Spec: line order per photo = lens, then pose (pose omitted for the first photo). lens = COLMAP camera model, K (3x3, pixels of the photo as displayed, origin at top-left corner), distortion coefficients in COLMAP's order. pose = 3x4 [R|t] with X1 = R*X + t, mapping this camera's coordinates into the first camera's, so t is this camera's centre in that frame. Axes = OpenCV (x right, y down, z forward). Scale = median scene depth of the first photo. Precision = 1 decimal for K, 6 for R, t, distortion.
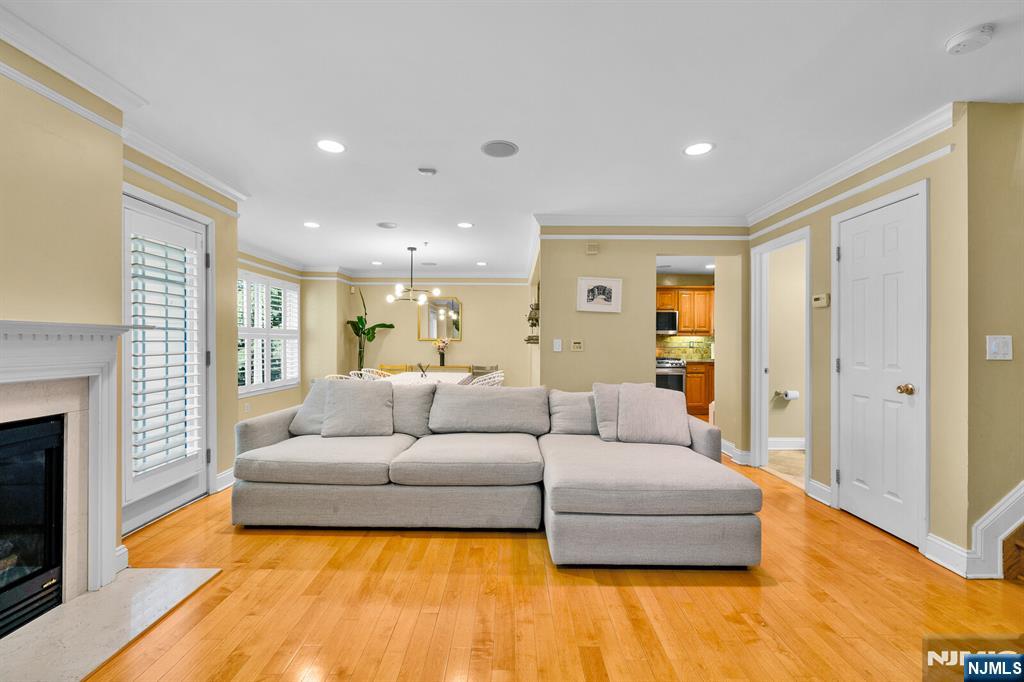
lens RADIAL K [[419.9, 0, 512.0], [0, 419.9, 341.0], [0, 0, 1]] dist [0.000223, 0.000247]
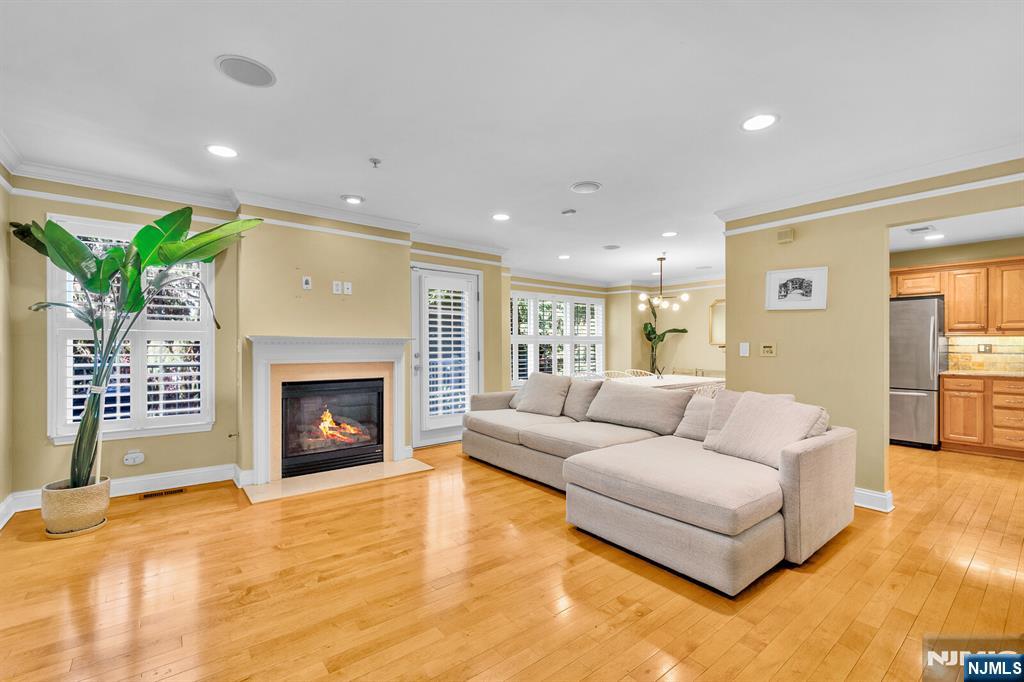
lens RADIAL K [[419.9, 0, 512.0], [0, 419.9, 341.0], [0, 0, 1]] dist [0.000223, 0.000247]
pose [[0.644984, -0.009678, -0.764135, 0.622662], [0.000776, 0.999928, -0.012010, 0.003199], [0.764196, 0.007154, 0.644944, 0.040370]]
